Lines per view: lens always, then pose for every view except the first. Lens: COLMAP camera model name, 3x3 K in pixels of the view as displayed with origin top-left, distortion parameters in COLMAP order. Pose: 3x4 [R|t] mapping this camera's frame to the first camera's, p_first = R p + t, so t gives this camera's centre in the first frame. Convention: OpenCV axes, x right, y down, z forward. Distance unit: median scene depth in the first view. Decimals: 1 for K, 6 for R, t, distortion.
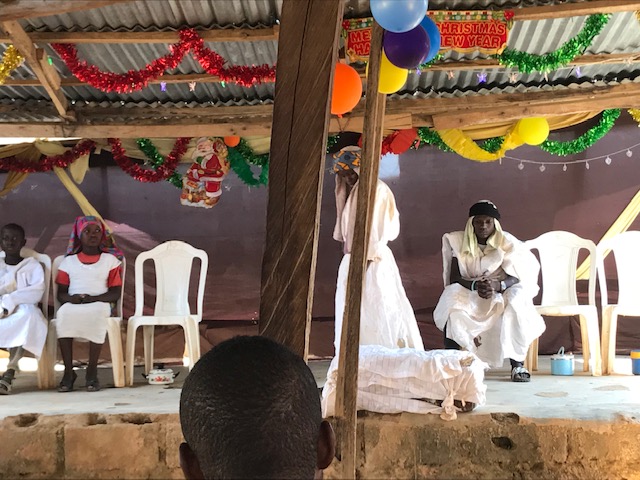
lens RADIAL K [[1338.3, 0, 292.1], [0, 1338.3, 239.2], [0, 0, 1]] dist [0.204084, -0.912480]
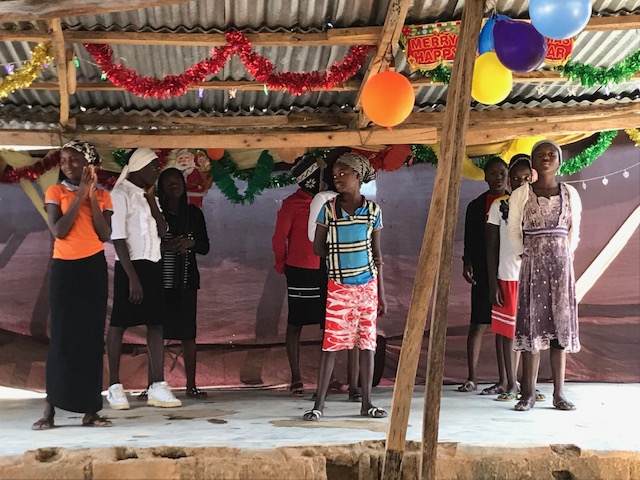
lens RADIAL K [[1387.2, 0, 268.1], [0, 1387.2, 241.2], [0, 0, 1]] dist [0.189419, -0.613426]
pose [[0.993825, 0.010410, 0.110466, -0.155247], [-0.008829, 0.999852, -0.014787, 0.002360], [-0.110603, 0.013720, 0.993770, 0.043342]]
